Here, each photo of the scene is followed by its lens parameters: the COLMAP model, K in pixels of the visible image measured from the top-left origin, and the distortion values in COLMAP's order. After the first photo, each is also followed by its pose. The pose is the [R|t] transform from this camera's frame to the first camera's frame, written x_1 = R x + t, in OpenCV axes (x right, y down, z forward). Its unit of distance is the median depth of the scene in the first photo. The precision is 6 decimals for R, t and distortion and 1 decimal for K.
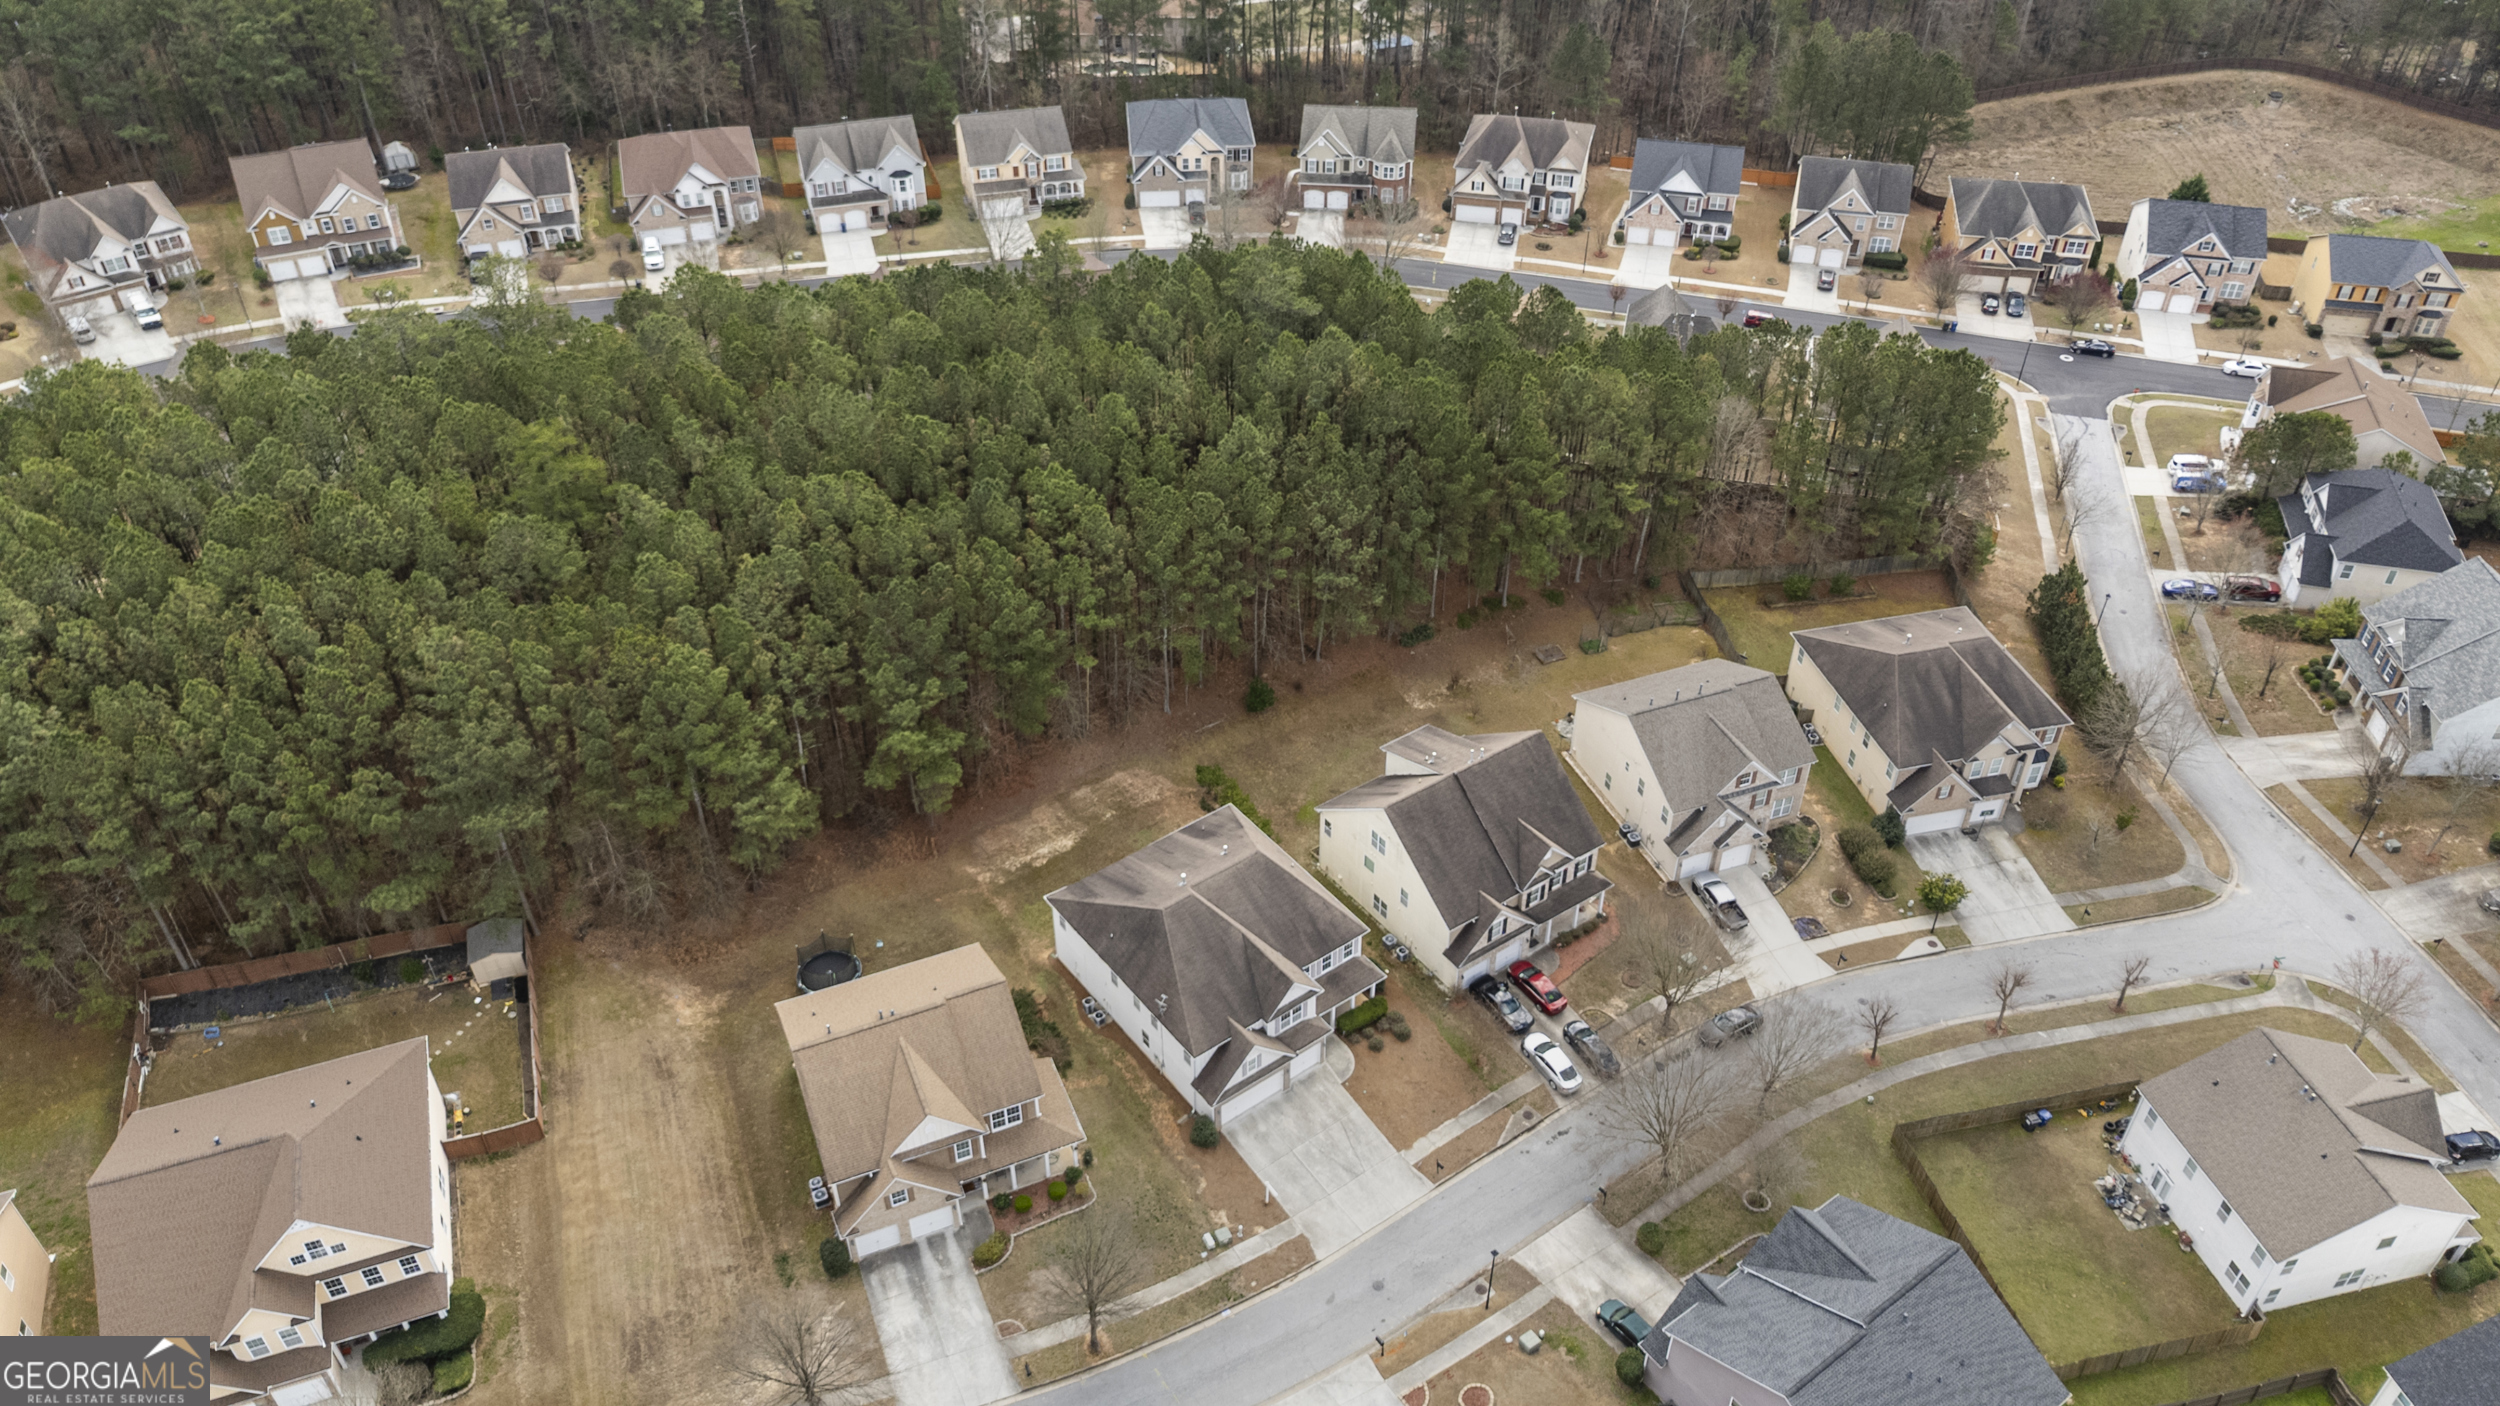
lens RADIAL K [[1831.2, 0, 1250.0], [0, 1831.2, 703.0], [0, 0, 1]] dist [0.060258, -0.063813]
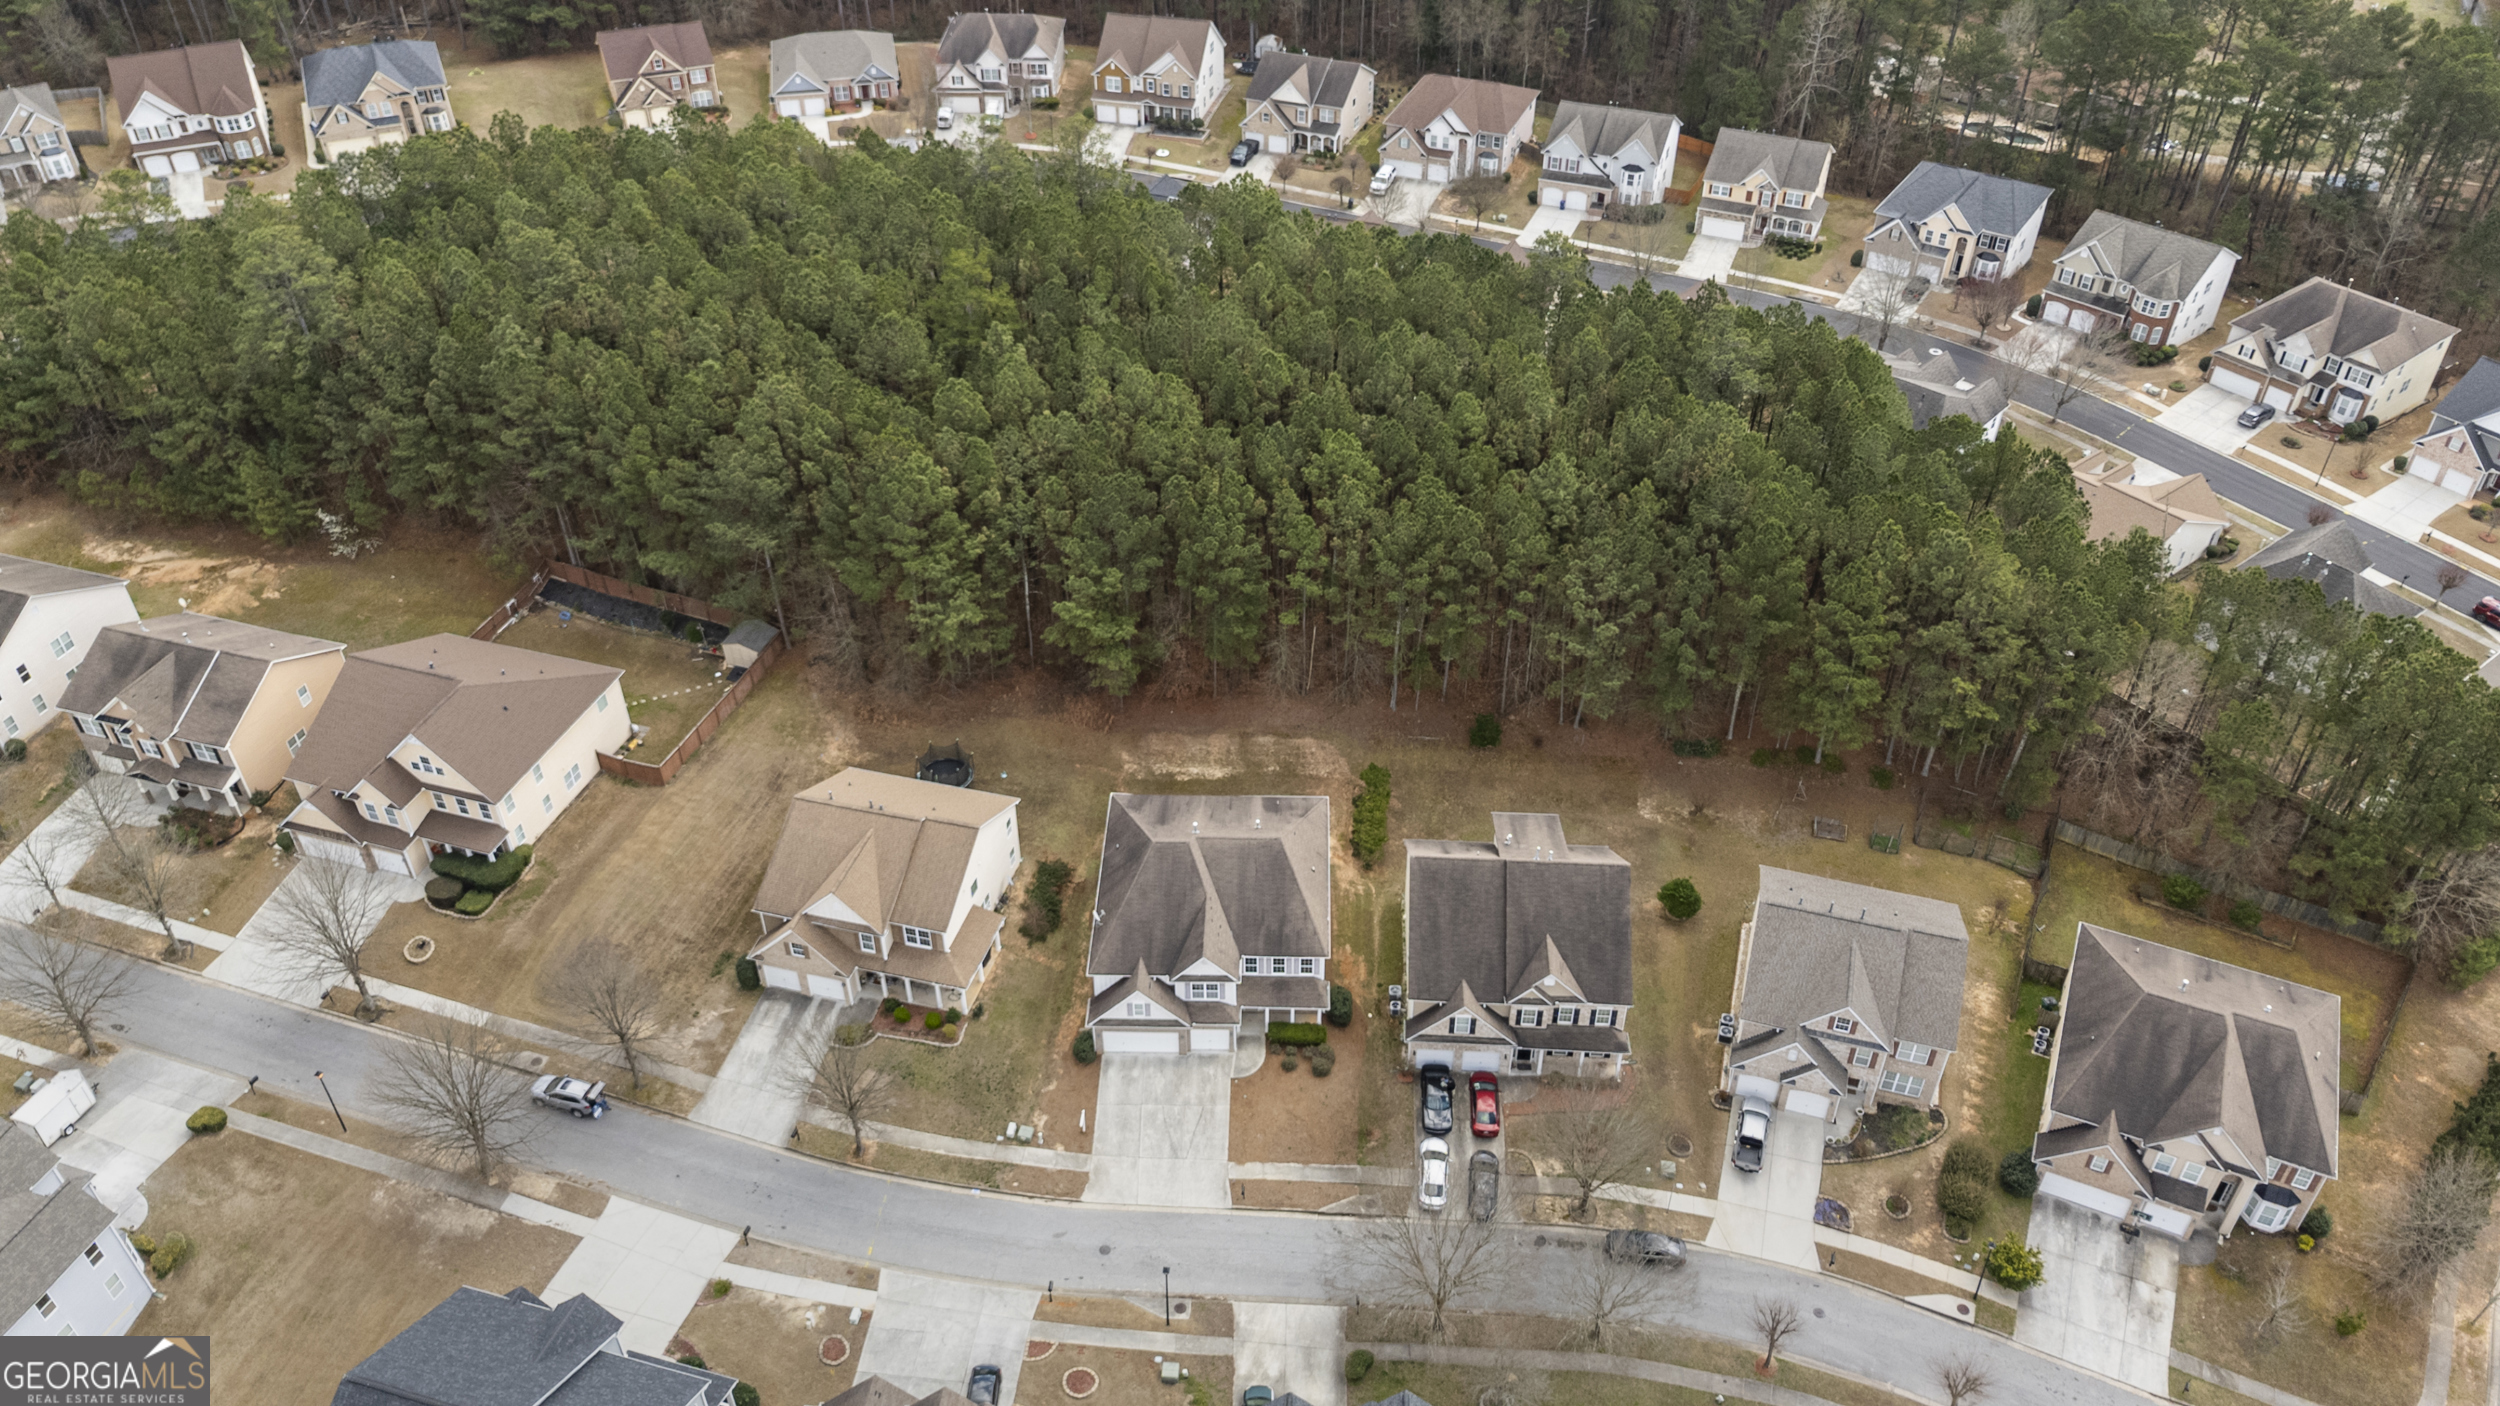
lens RADIAL K [[1831.2, 0, 1250.0], [0, 1831.2, 703.0], [0, 0, 1]] dist [0.060258, -0.063813]
pose [[0.786105, 0.390856, -0.478823, 0.384743], [-0.389709, 0.914716, 0.106867, -0.076436], [0.479756, 0.102593, 0.871383, 0.093239]]
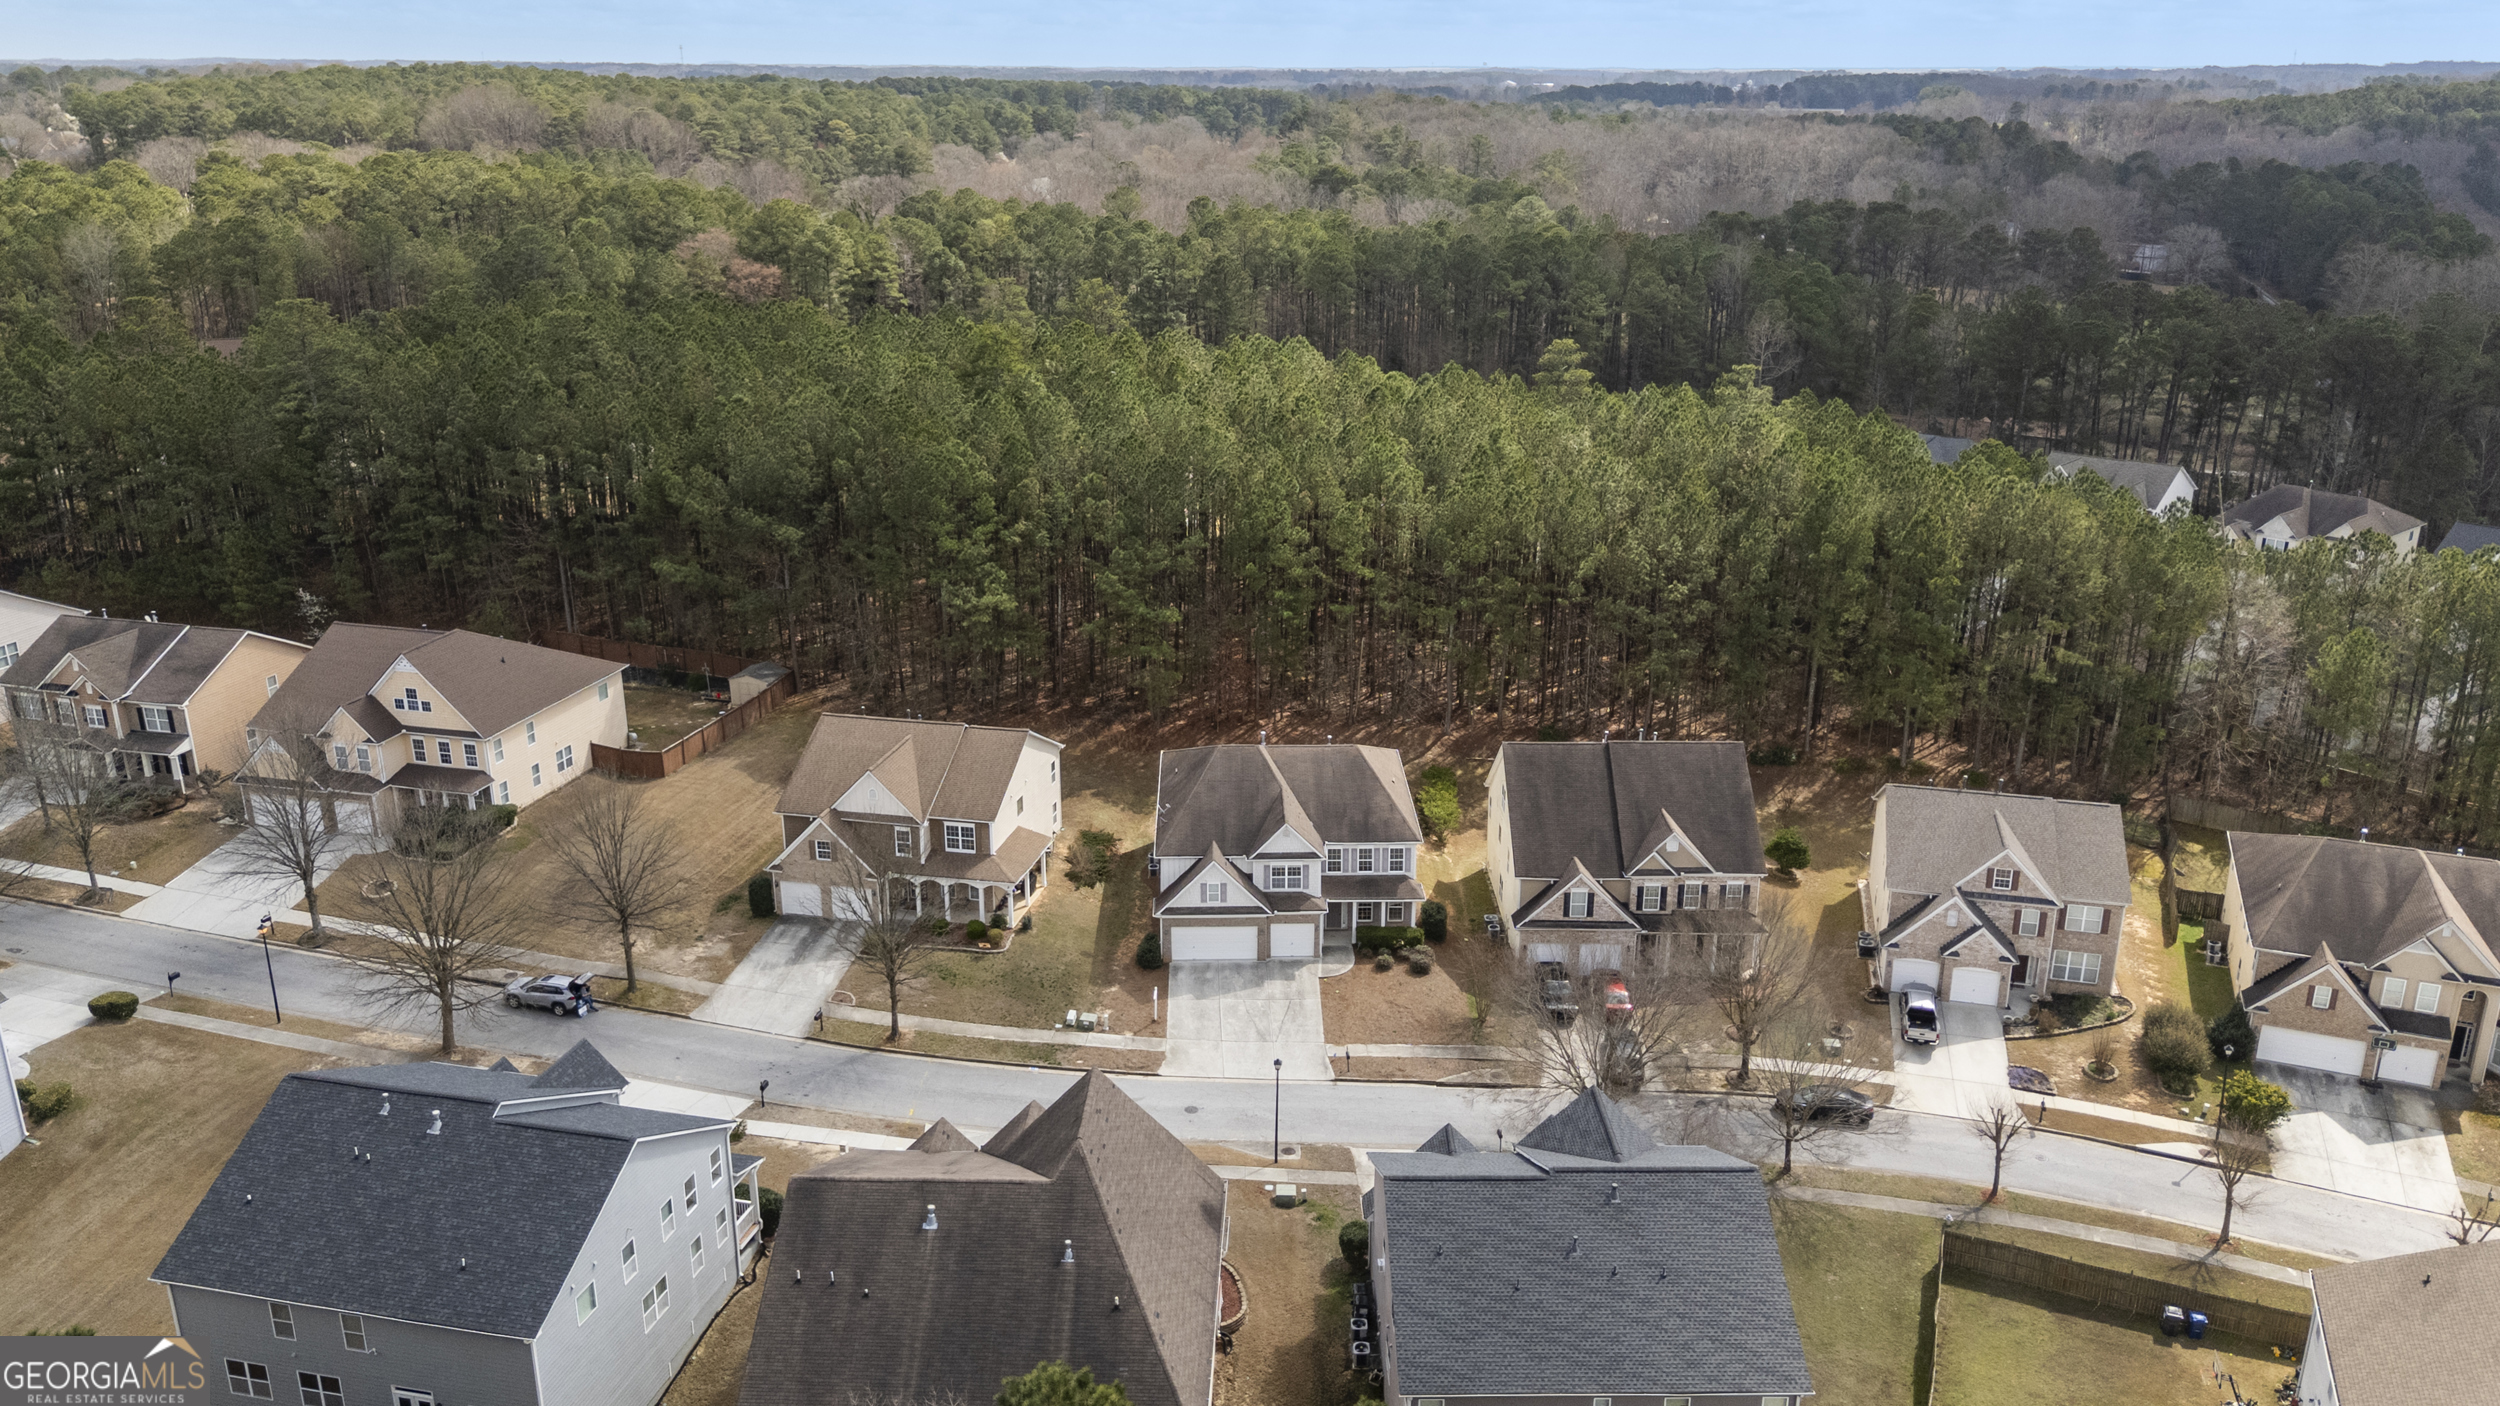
lens RADIAL K [[1863.0, 0, 1250.0], [0, 1863.0, 703.0], [0, 0, 1]] dist [0.067682, -0.067295]
pose [[0.815453, 0.192883, -0.545741, 0.405943], [-0.367098, 0.901306, -0.229972, 0.257841], [0.447521, 0.387872, 0.805779, 0.183671]]
